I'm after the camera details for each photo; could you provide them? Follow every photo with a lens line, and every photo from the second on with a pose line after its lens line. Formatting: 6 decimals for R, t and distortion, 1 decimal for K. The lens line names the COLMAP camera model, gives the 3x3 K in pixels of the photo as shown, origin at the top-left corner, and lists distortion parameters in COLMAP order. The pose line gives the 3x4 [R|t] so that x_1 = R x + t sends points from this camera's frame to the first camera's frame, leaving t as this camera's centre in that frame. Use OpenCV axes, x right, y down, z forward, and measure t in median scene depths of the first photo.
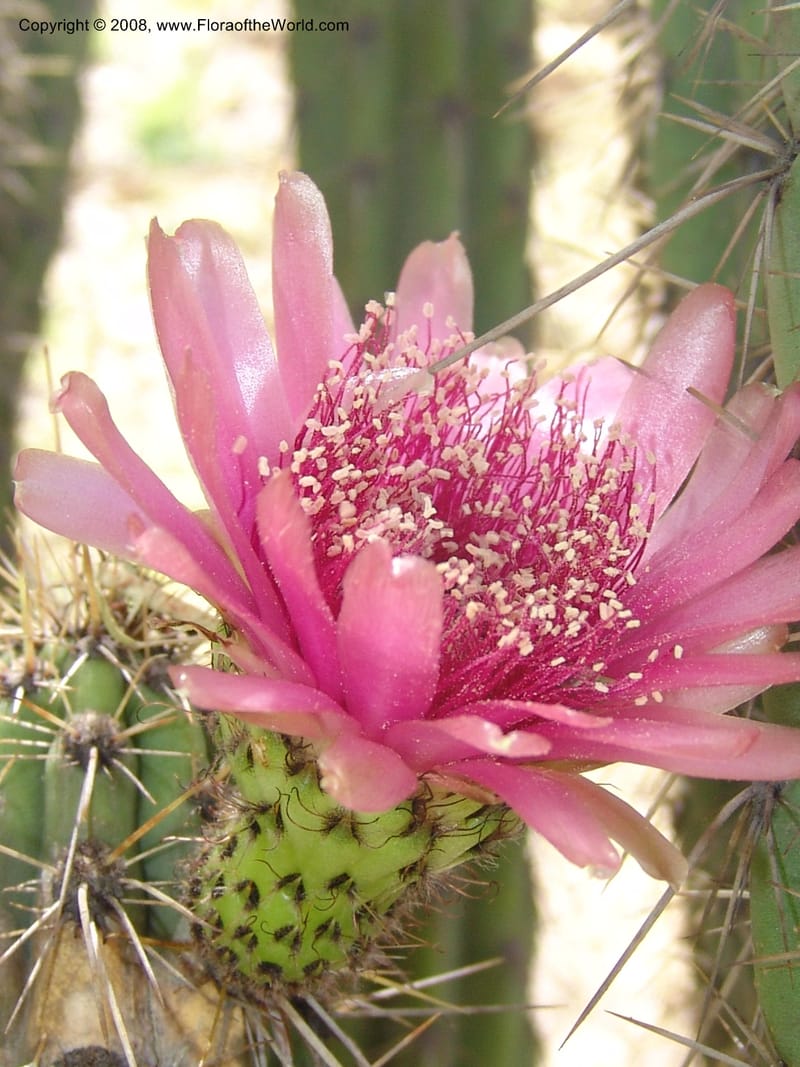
lens RADIAL K [[2520.4, 0, 400.0], [0, 2520.4, 533.5], [0, 0, 1]] dist [-0.082846, -0.475633]
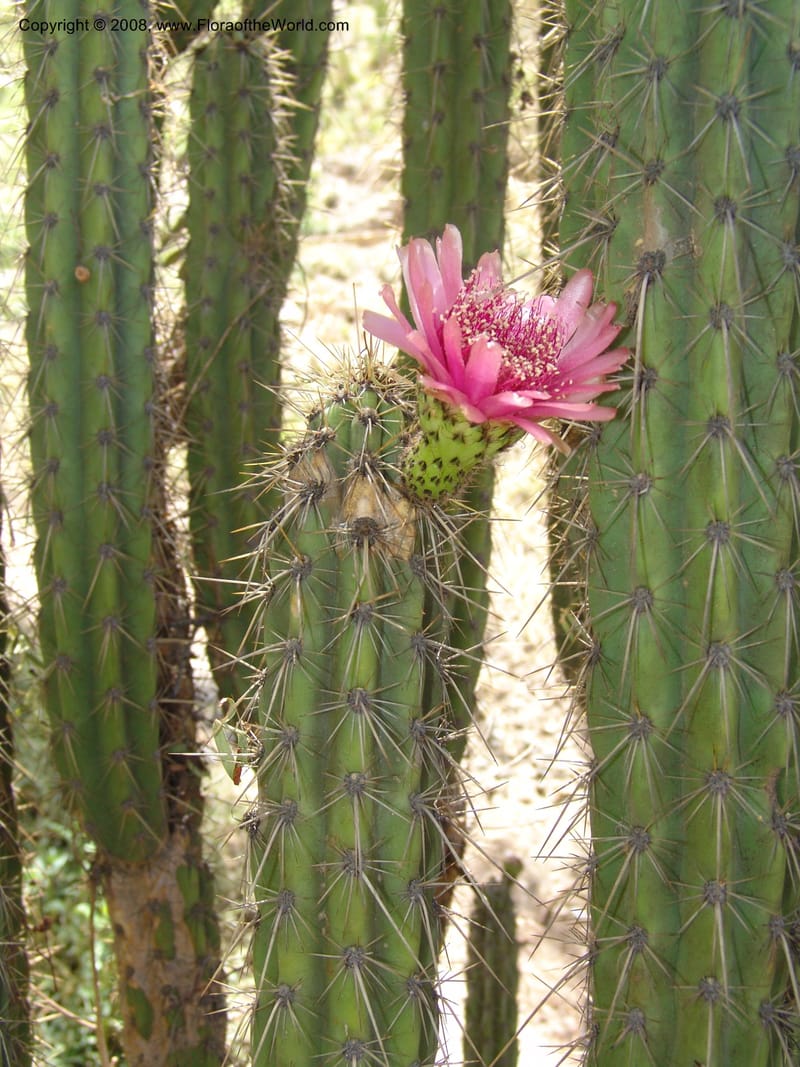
lens RADIAL K [[1254.3, 0, 400.0], [0, 1254.3, 533.5], [0, 0, 1]] dist [-0.134945, 0.212743]
pose [[0.999190, 0.040234, 0.001031, -0.087402], [-0.040172, 0.995463, 0.086252, 0.097884], [0.002444, -0.086224, 0.996273, -0.517668]]
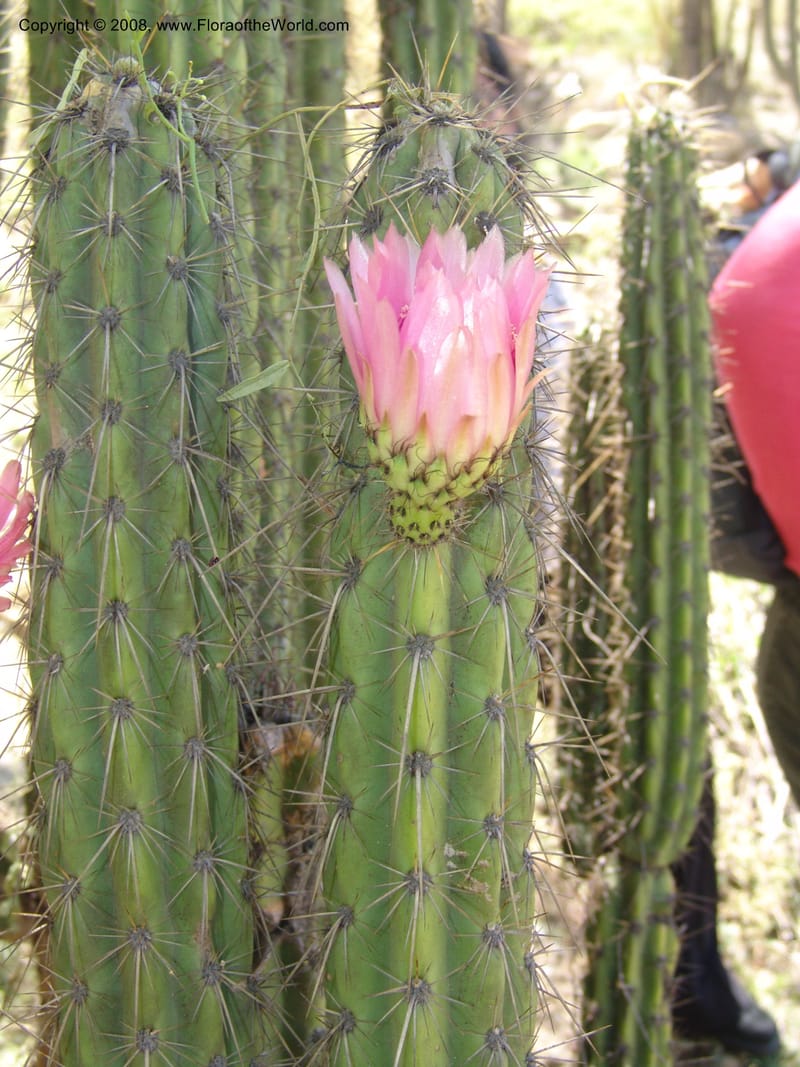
lens RADIAL K [[1254.3, 0, 400.0], [0, 1254.3, 533.5], [0, 0, 1]] dist [-0.134945, 0.212743]
pose [[0.994184, 0.012461, 0.106973, 0.448044], [-0.017525, 0.998763, 0.046524, -0.086491], [-0.106261, -0.048128, 0.993173, -0.643824]]
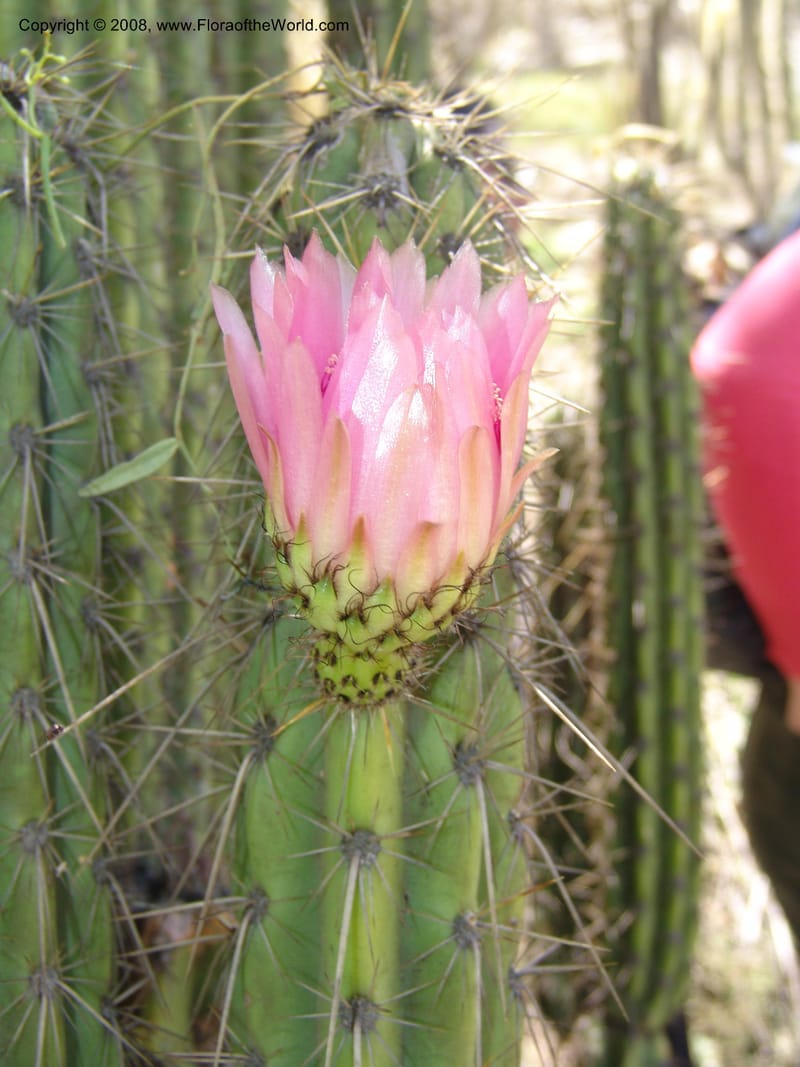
lens RADIAL K [[1254.3, 0, 400.0], [0, 1254.3, 533.5], [0, 0, 1]] dist [-0.134945, 0.212743]
pose [[0.990084, 0.020491, 0.138972, 0.515666], [-0.017611, 0.999605, -0.021922, -0.120644], [-0.139367, 0.019257, 0.990054, -0.213697]]
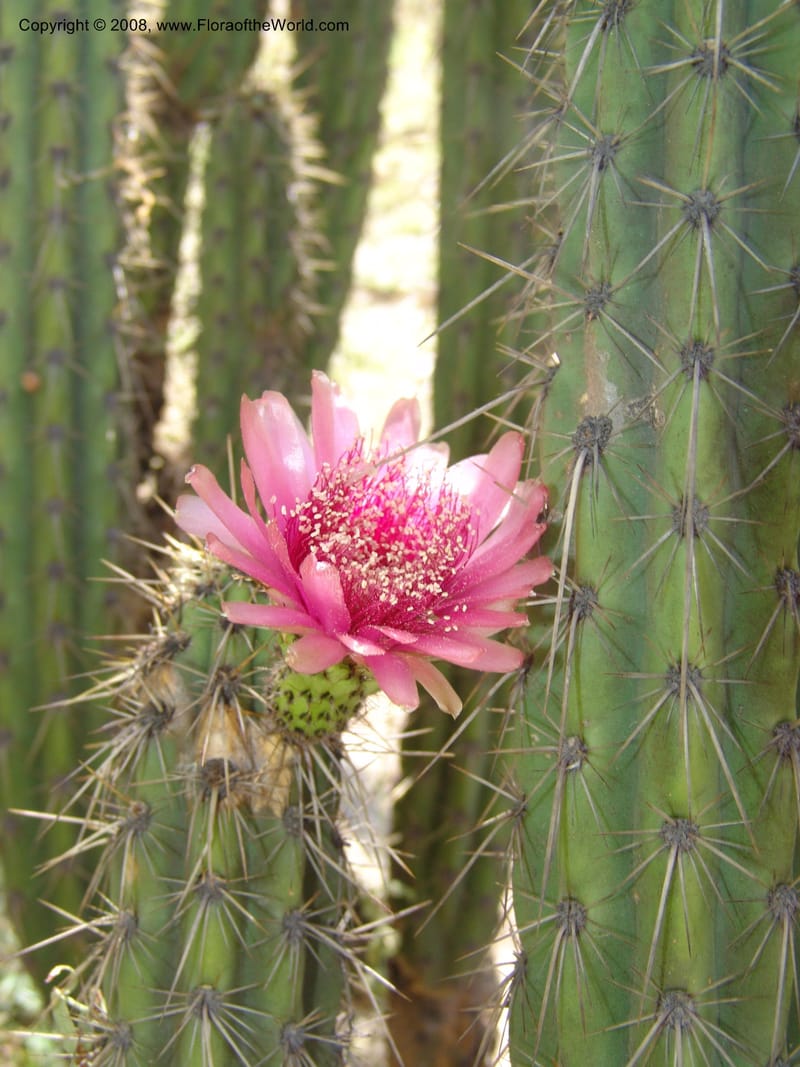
lens RADIAL K [[1254.3, 0, 400.0], [0, 1254.3, 533.5], [0, 0, 1]] dist [-0.134945, 0.212743]
pose [[0.989697, 0.066162, -0.126973, 0.168476], [-0.059791, 0.996784, 0.053349, -0.064153], [0.130094, -0.045208, 0.990470, -0.065508]]
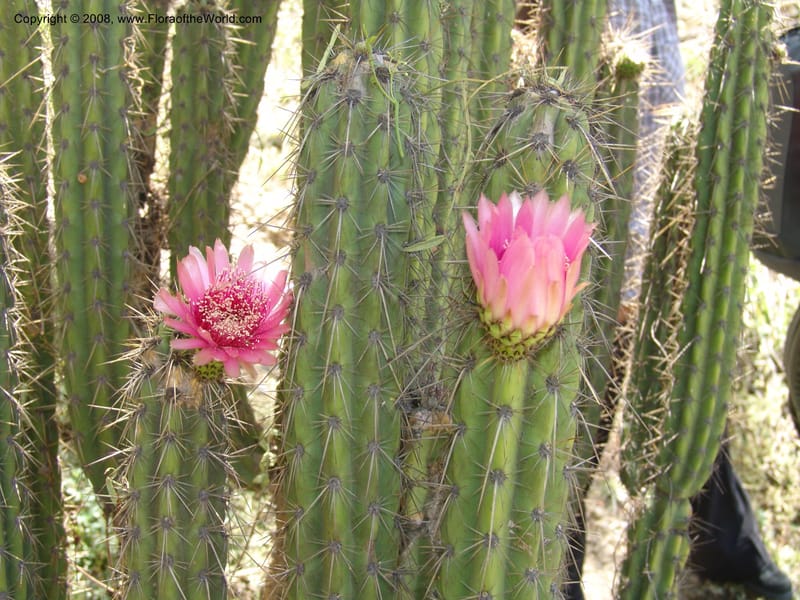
lens RADIAL K [[940.4, 0, 400.0], [0, 940.4, 300.0], [0, 0, 1]] dist [-0.134945, 0.212743]
pose [[0.993888, 0.098423, -0.049996, 0.490778], [-0.086902, 0.976849, 0.195486, -0.462153], [0.068078, -0.189946, 0.979431, -1.030141]]
